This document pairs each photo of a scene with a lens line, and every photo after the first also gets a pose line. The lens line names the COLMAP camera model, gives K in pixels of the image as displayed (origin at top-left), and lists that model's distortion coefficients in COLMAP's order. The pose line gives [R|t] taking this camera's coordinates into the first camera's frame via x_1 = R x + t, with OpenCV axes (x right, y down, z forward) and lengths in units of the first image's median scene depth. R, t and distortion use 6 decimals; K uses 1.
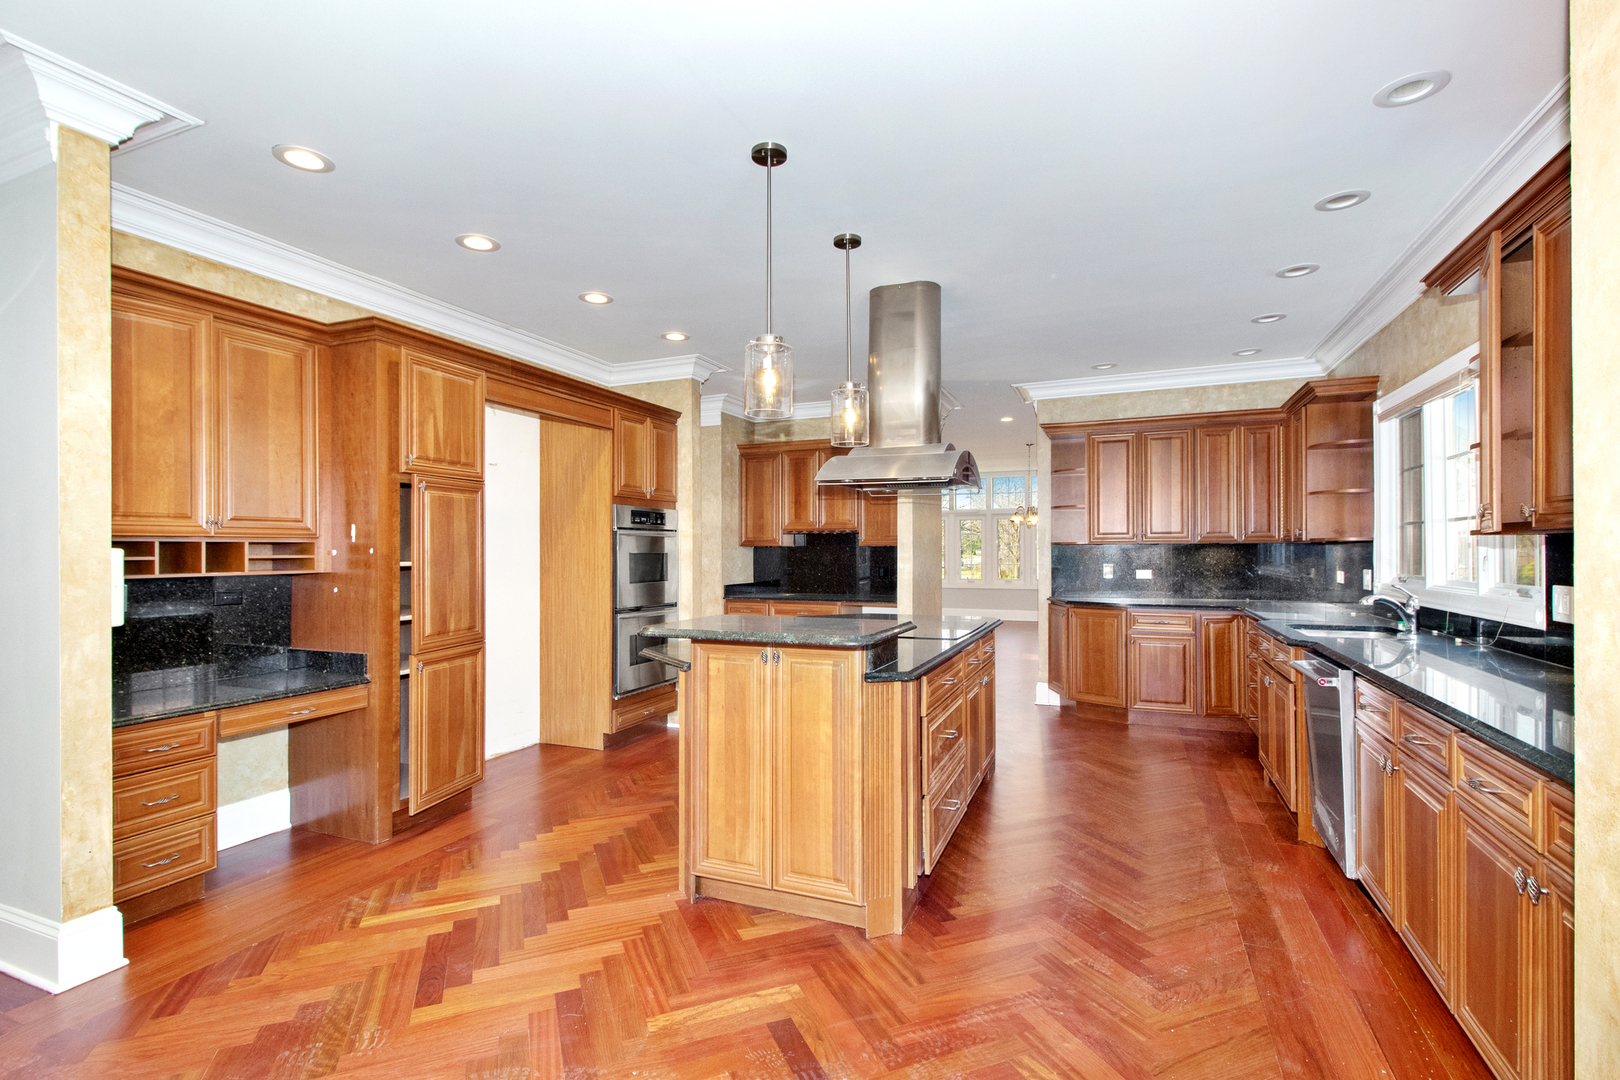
lens RADIAL K [[739.5, 0, 814.8], [0, 739.5, 547.6], [0, 0, 1]] dist [0.027941, -0.012862]
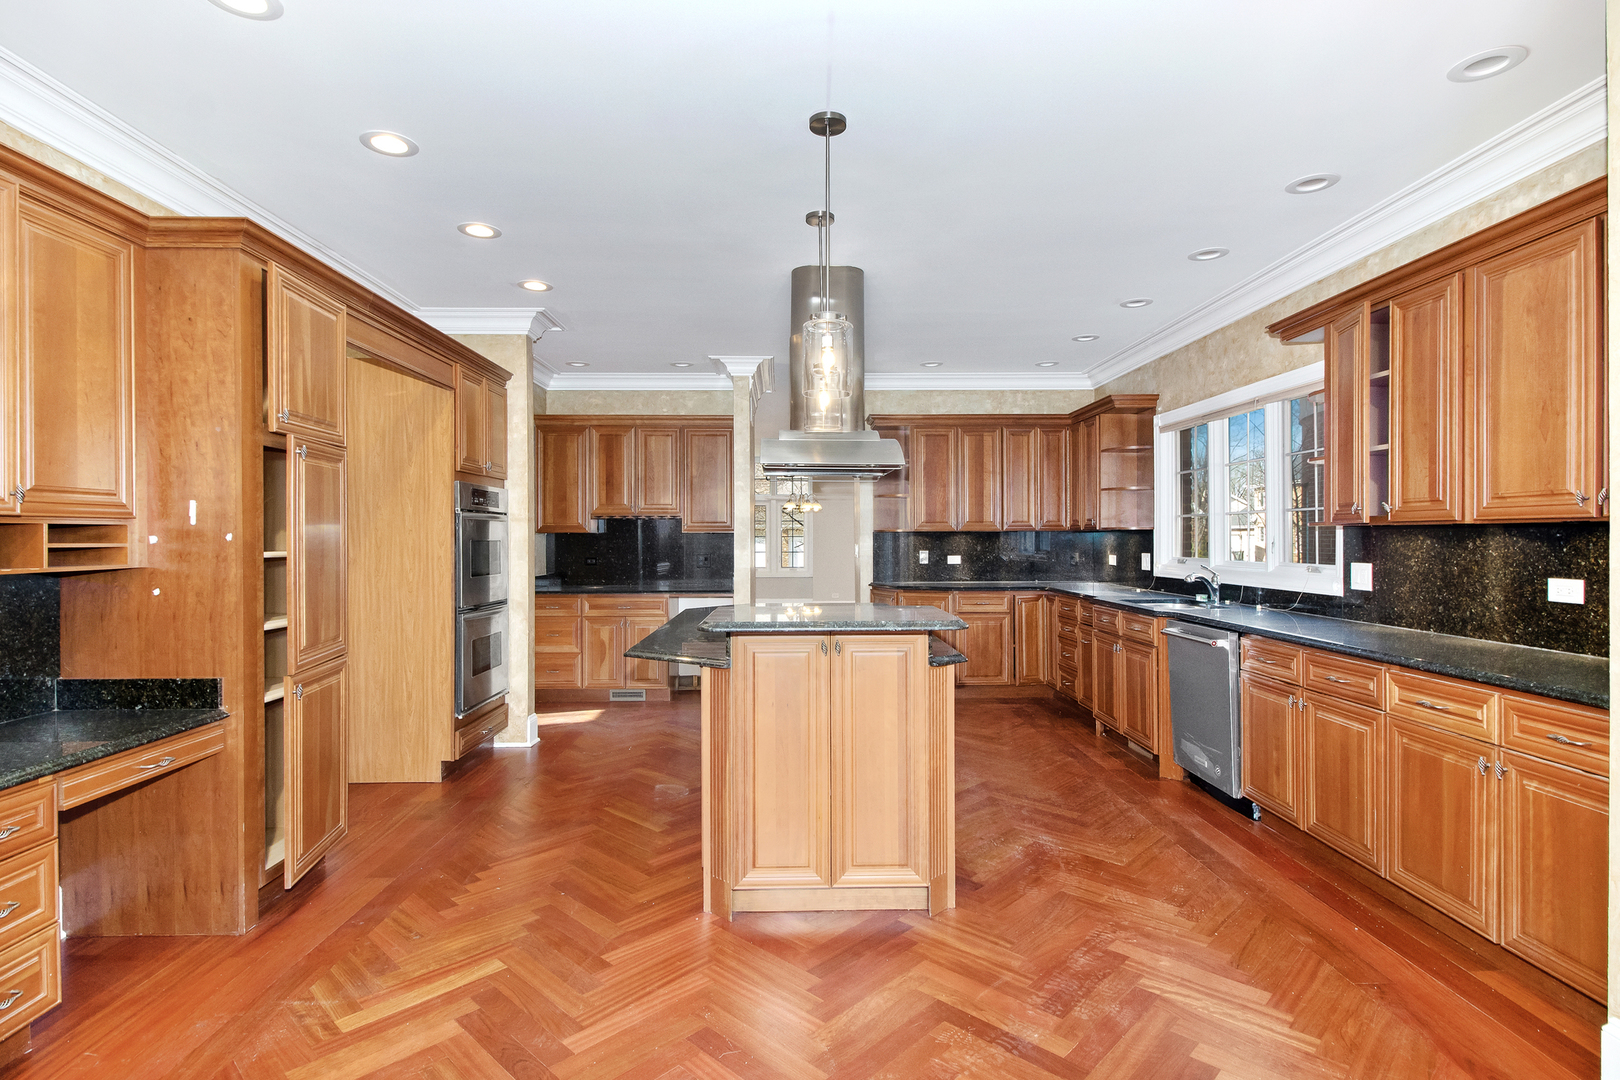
lens RADIAL K [[792.0, 0, 810.0], [0, 792.0, 540.0], [0, 0, 1]] dist [0.024305, -0.014570]
pose [[0.915141, -0.000547, 0.403133, -0.363220], [-0.002004, 0.999981, 0.005904, 0.001326], [-0.403128, -0.006211, 0.915123, 0.049934]]
